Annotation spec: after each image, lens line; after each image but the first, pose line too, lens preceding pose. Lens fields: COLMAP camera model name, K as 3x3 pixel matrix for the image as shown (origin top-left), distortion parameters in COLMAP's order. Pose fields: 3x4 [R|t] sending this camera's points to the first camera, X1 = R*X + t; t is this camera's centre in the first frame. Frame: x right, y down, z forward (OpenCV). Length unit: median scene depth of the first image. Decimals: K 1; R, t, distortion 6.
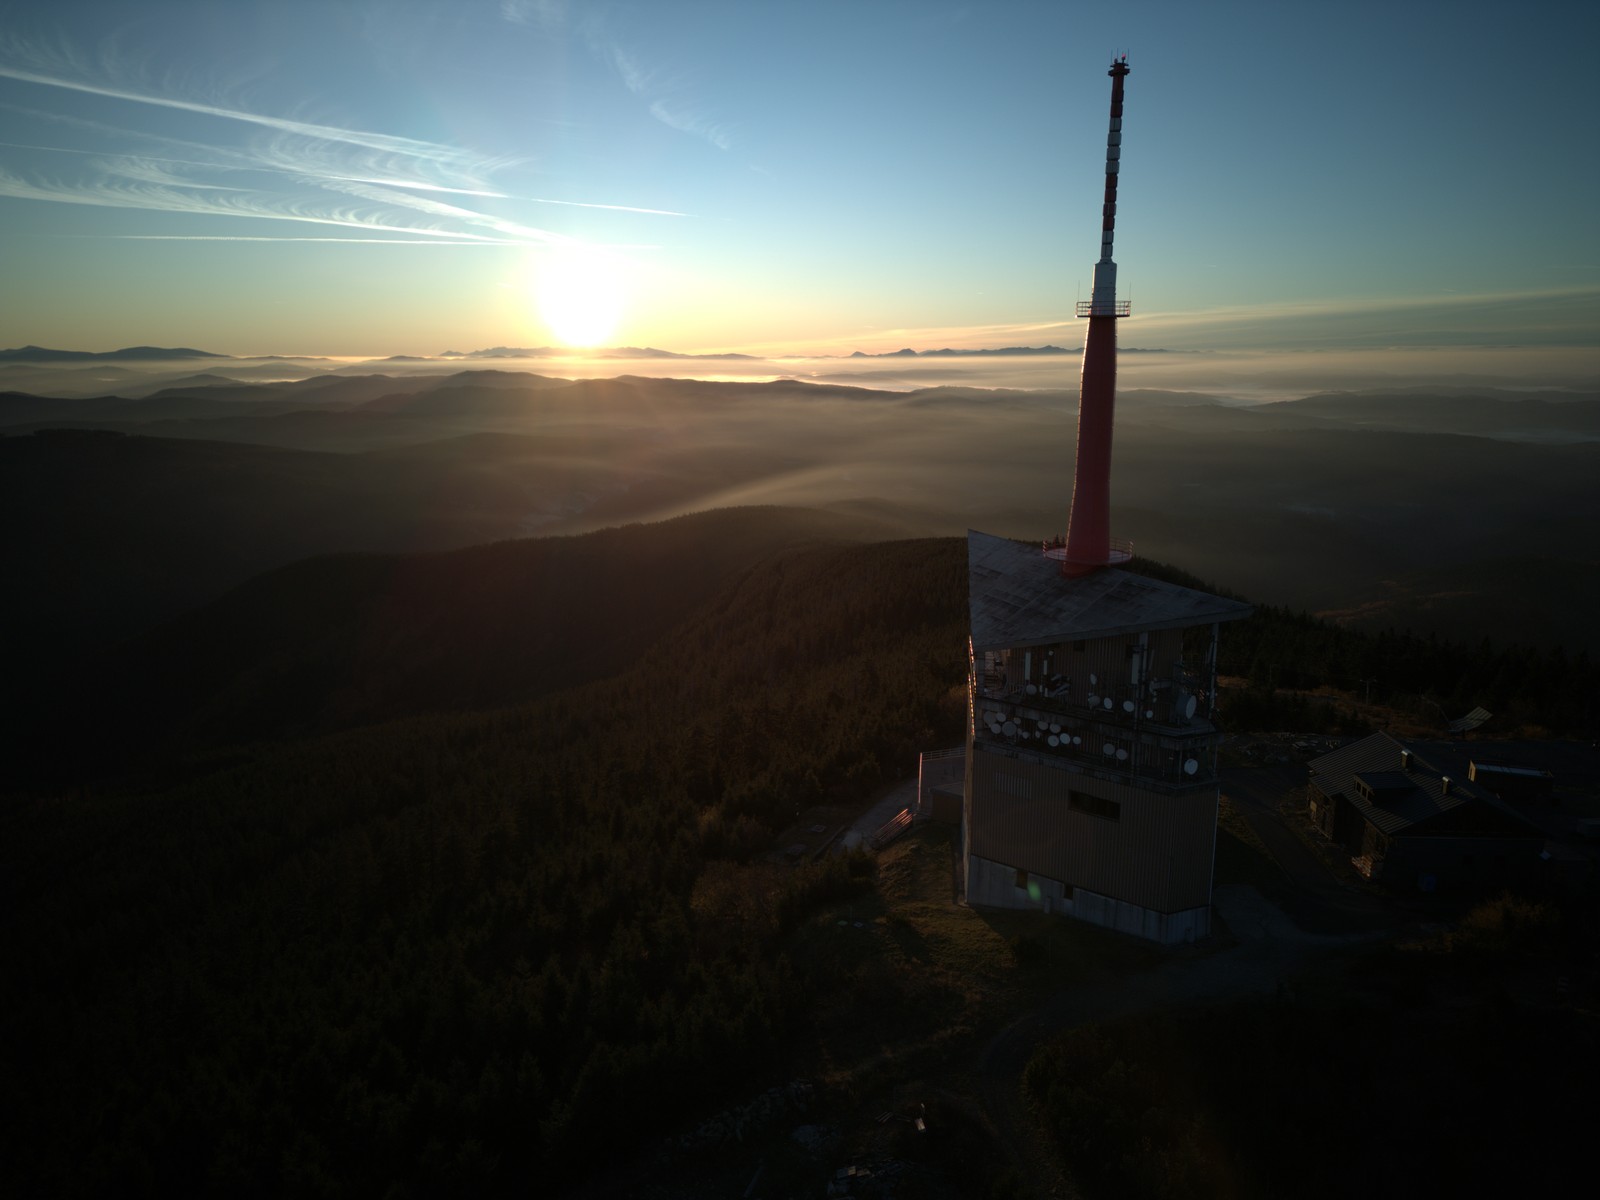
lens RADIAL K [[1115.1, 0, 787.8], [0, 1115.1, 597.9], [0, 0, 1]] dist [0.103351, -0.120054]
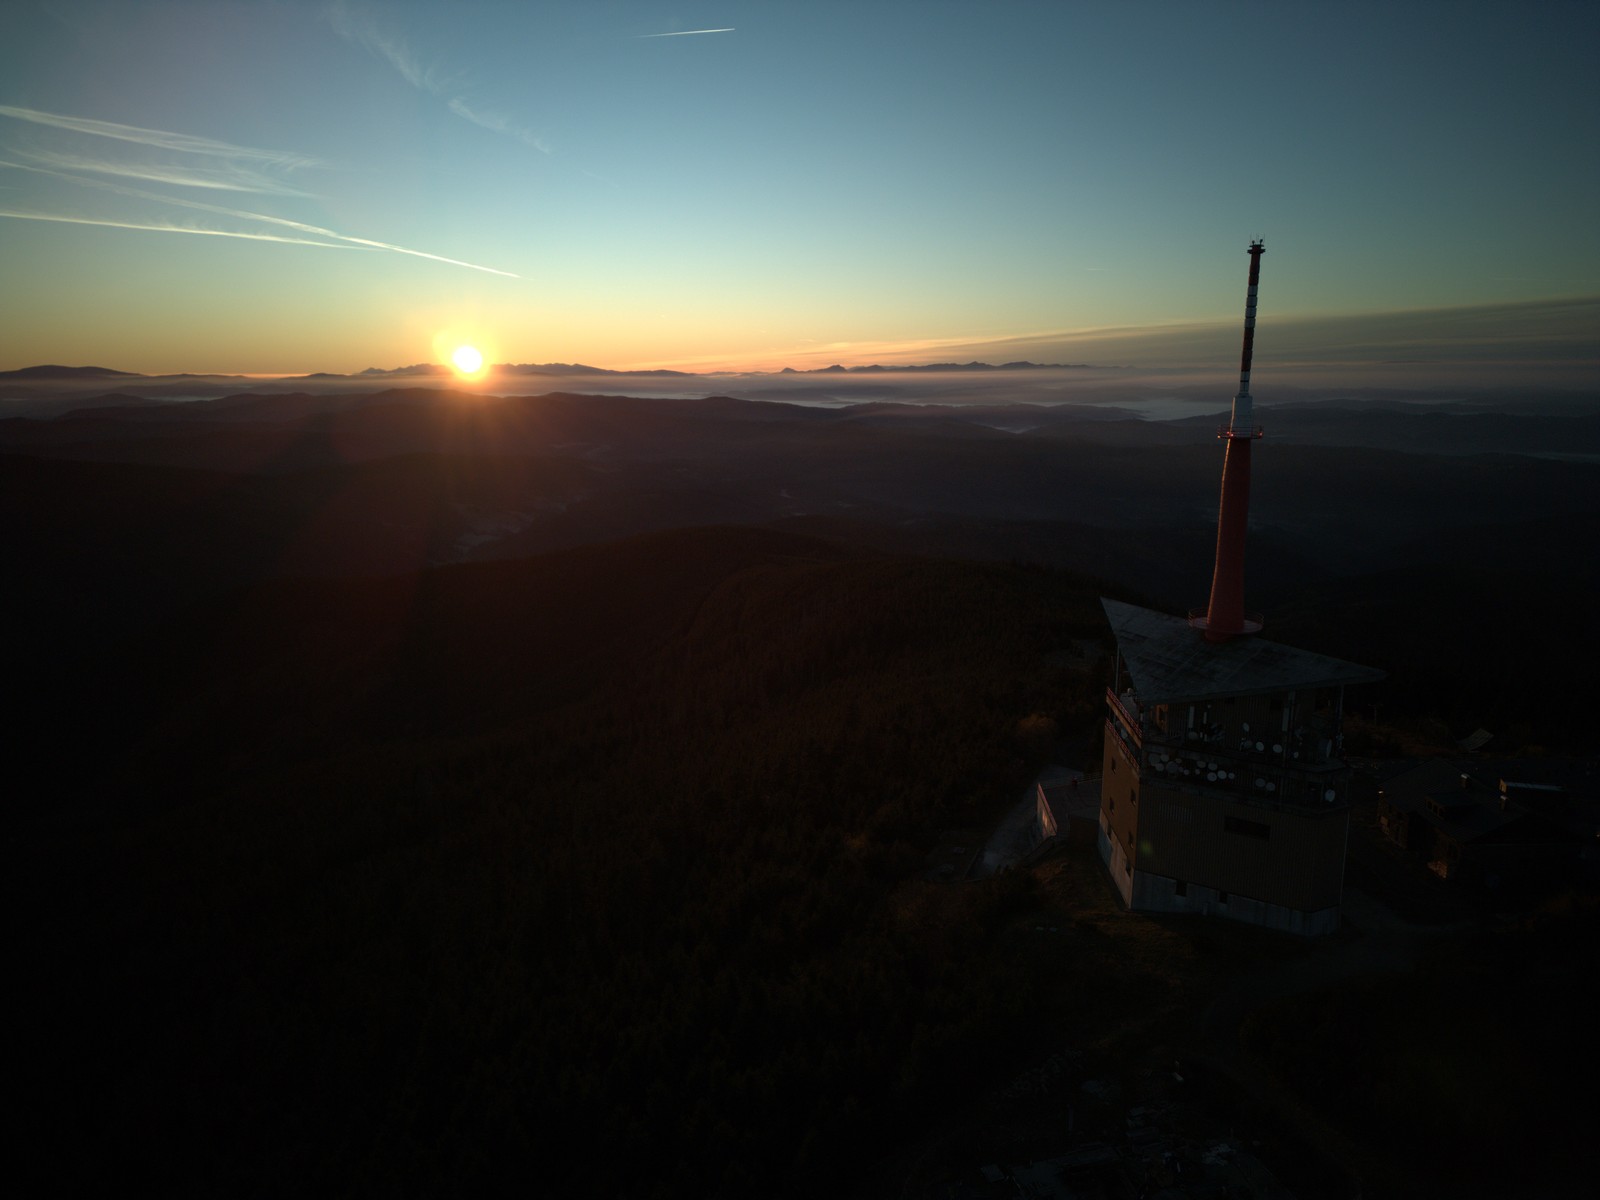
lens RADIAL K [[1117.5, 0, 789.2], [0, 1117.5, 596.3], [0, 0, 1]] dist [0.085529, -0.077389]
pose [[0.998023, -0.015679, 0.060856, -0.302473], [0.016590, 0.999757, -0.014487, -0.061907], [-0.060614, 0.015468, 0.998041, -0.226315]]
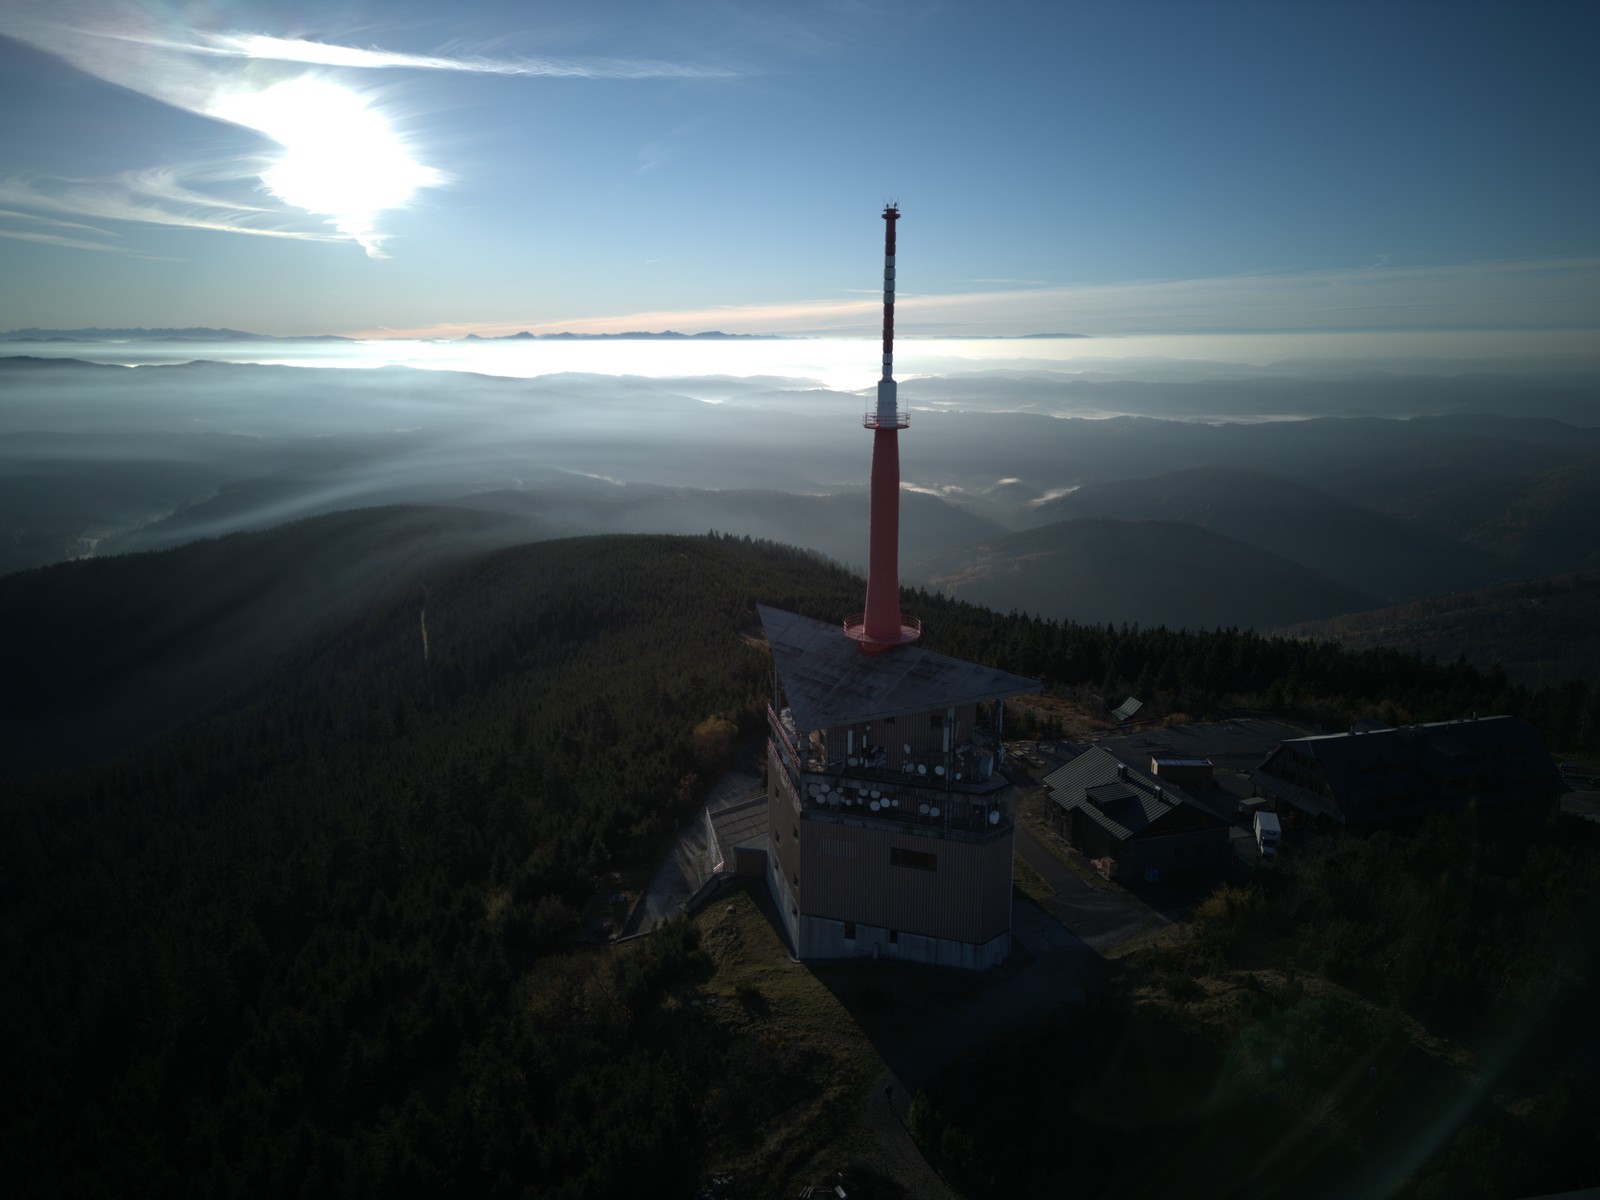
lens RADIAL K [[1124.9, 0, 791.2], [0, 1124.9, 595.2], [0, 0, 1]] dist [0.091888, -0.095962]
pose [[0.946575, -0.073426, 0.314014, -0.178473], [0.070475, 0.997298, 0.020757, -0.110022], [-0.314689, 0.002482, 0.949192, -0.041420]]
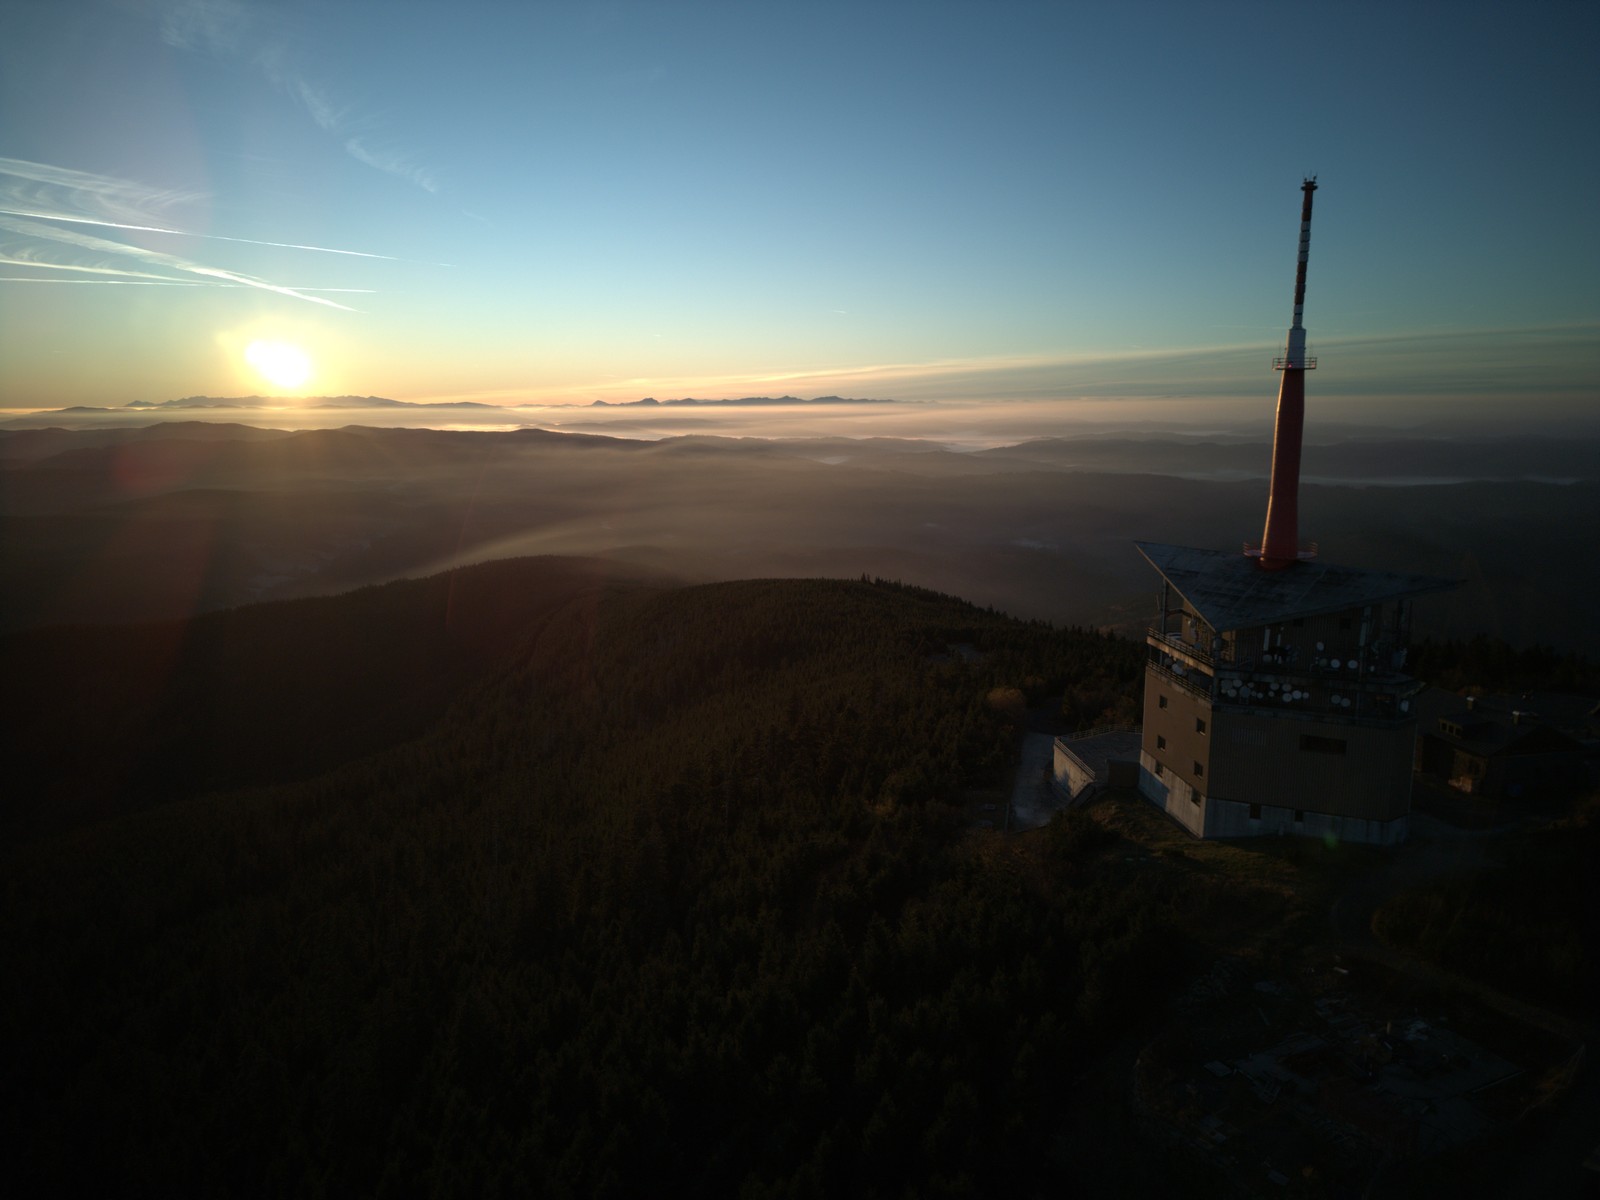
lens RADIAL K [[1124.9, 0, 791.2], [0, 1124.9, 595.2], [0, 0, 1]] dist [0.091888, -0.095962]
pose [[0.974112, -0.042127, 0.222106, -0.589488], [0.052228, 0.997842, -0.039799, 0.033282], [-0.219950, 0.050369, 0.974210, -0.143725]]
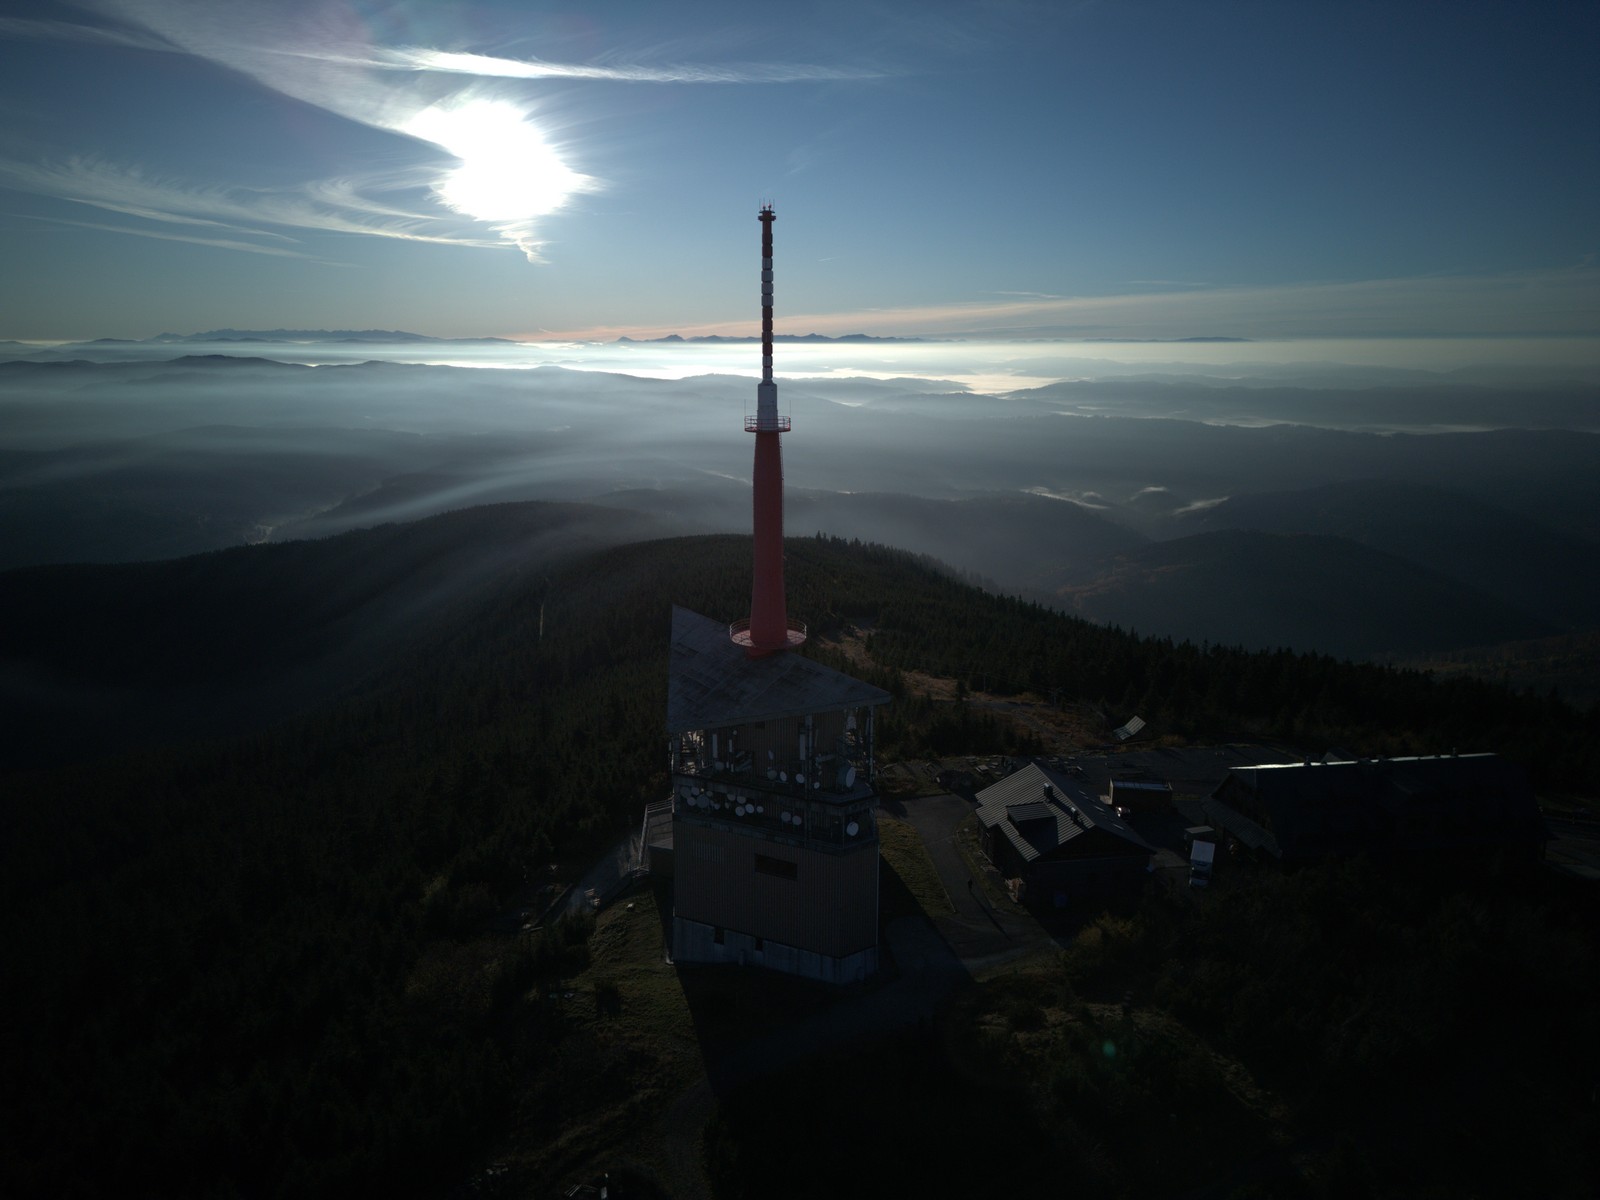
lens RADIAL K [[1124.9, 0, 791.2], [0, 1124.9, 595.2], [0, 0, 1]] dist [0.091888, -0.095962]
pose [[0.979346, -0.040751, 0.198043, 0.072716], [0.039215, 0.999163, 0.011675, -0.096263], [-0.198353, -0.003668, 0.980124, -0.103745]]
